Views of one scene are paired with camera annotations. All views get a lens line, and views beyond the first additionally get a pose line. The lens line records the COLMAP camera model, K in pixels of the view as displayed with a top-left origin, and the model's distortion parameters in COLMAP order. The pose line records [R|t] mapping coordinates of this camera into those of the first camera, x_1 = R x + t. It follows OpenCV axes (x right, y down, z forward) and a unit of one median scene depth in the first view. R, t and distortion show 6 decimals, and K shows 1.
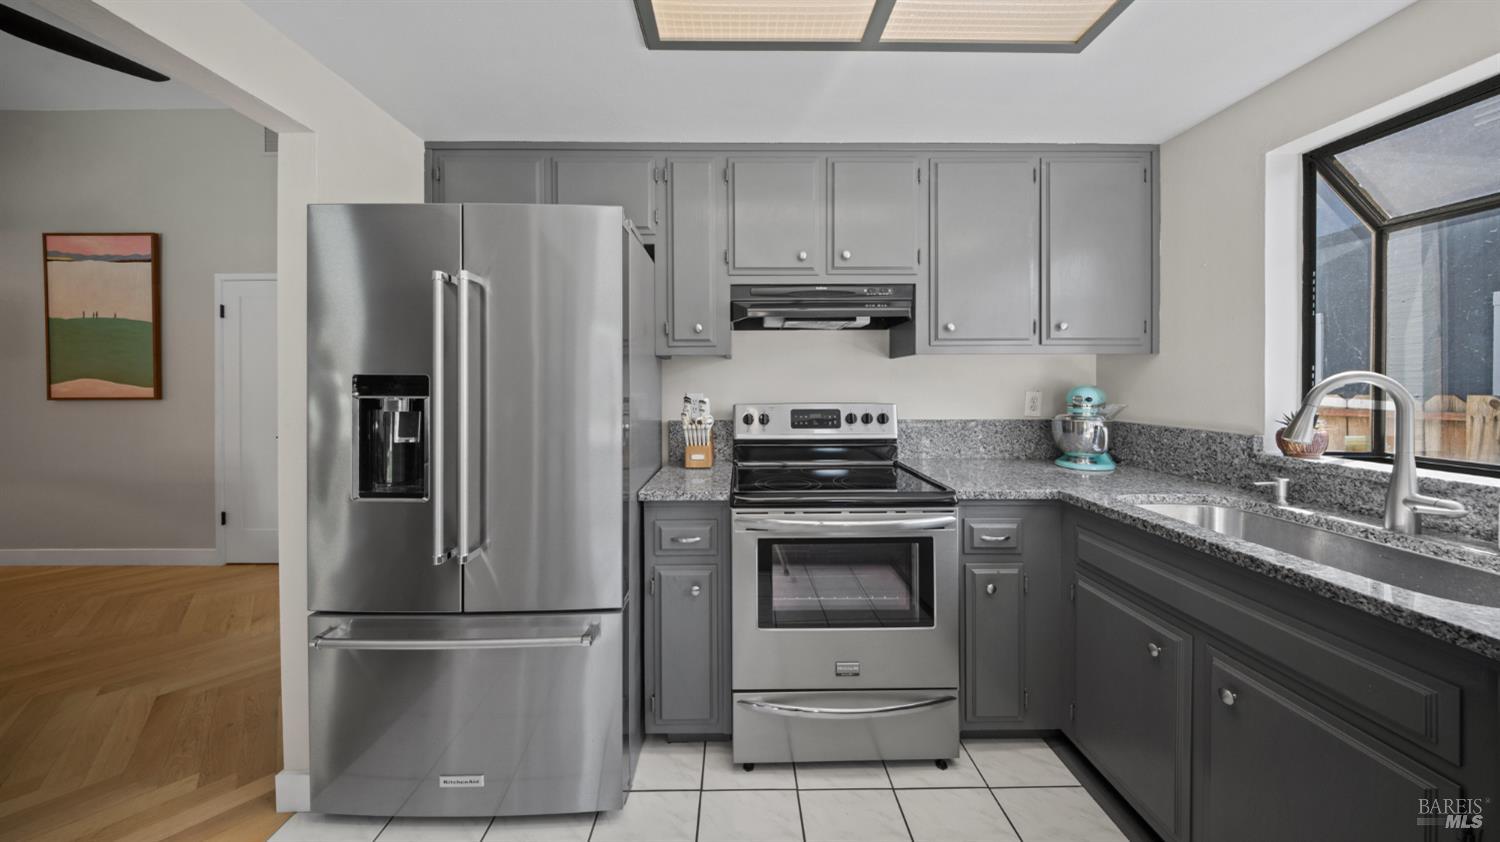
lens RADIAL K [[448.0, 0, 743.2], [0, 448.0, 383.3], [0, 0, 1]] dist [-0.004823, -0.000184]
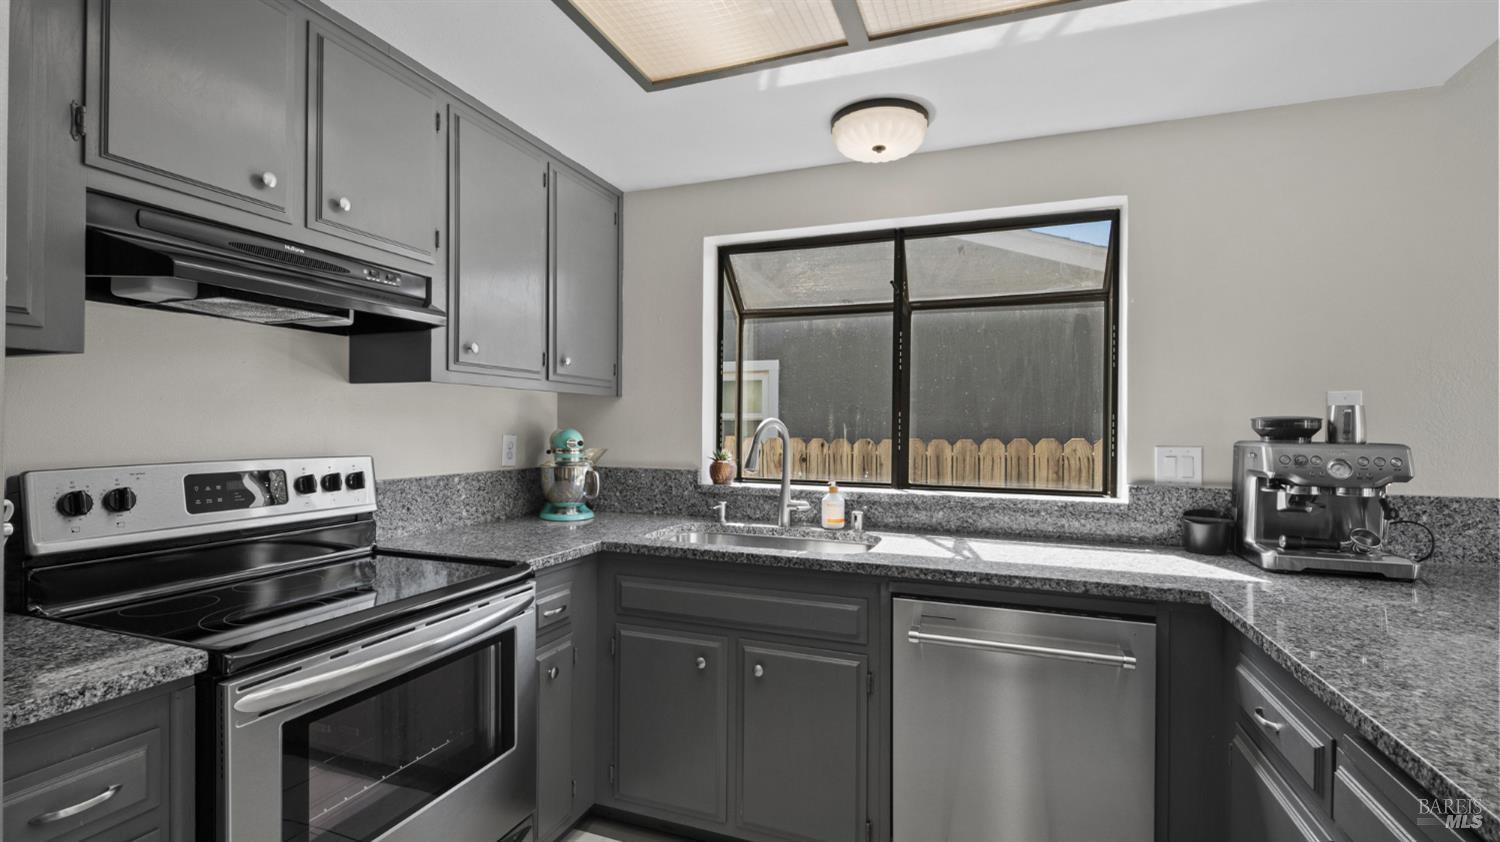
lens RADIAL K [[672.9, 0, 731.5], [0, 672.9, 425.2], [0, 0, 1]] dist [0.010313, -0.007182]
pose [[0.368912, 0.008369, 0.929427, -0.401613], [-0.007002, 0.999956, -0.006225, 0.005421], [-0.929438, -0.004211, 0.368954, 0.195721]]
